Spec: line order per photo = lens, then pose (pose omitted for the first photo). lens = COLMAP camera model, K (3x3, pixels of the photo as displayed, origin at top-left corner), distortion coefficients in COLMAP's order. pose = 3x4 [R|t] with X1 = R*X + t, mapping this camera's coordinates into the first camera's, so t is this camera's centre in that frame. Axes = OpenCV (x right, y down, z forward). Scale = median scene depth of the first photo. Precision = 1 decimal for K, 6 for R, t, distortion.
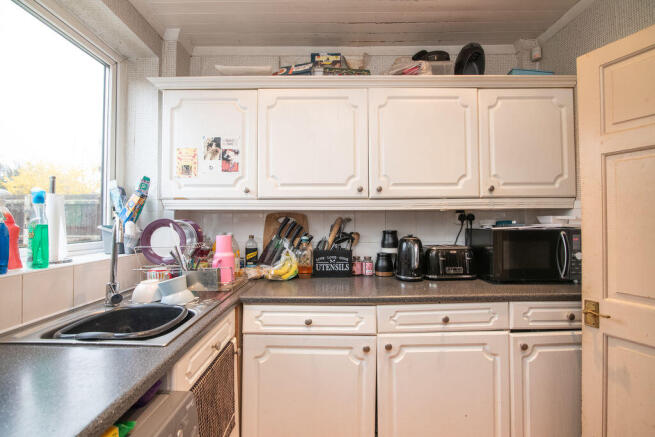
lens RADIAL K [[301.0, 0, 325.3], [0, 301.0, 216.7], [0, 0, 1]] dist [-0.014088, -0.000755]
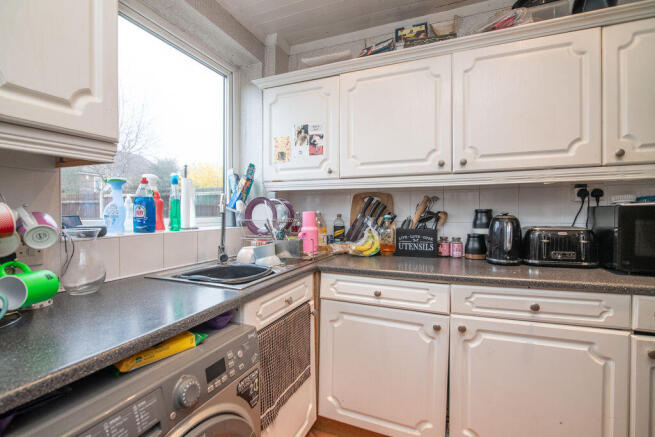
lens RADIAL K [[301.0, 0, 325.3], [0, 301.0, 216.7], [0, 0, 1]] dist [-0.014088, -0.000755]
pose [[0.922966, 0.007043, -0.384817, 0.141597], [0.005794, 0.999465, 0.032190, 0.041969], [0.384838, -0.031940, 0.922431, -0.012548]]
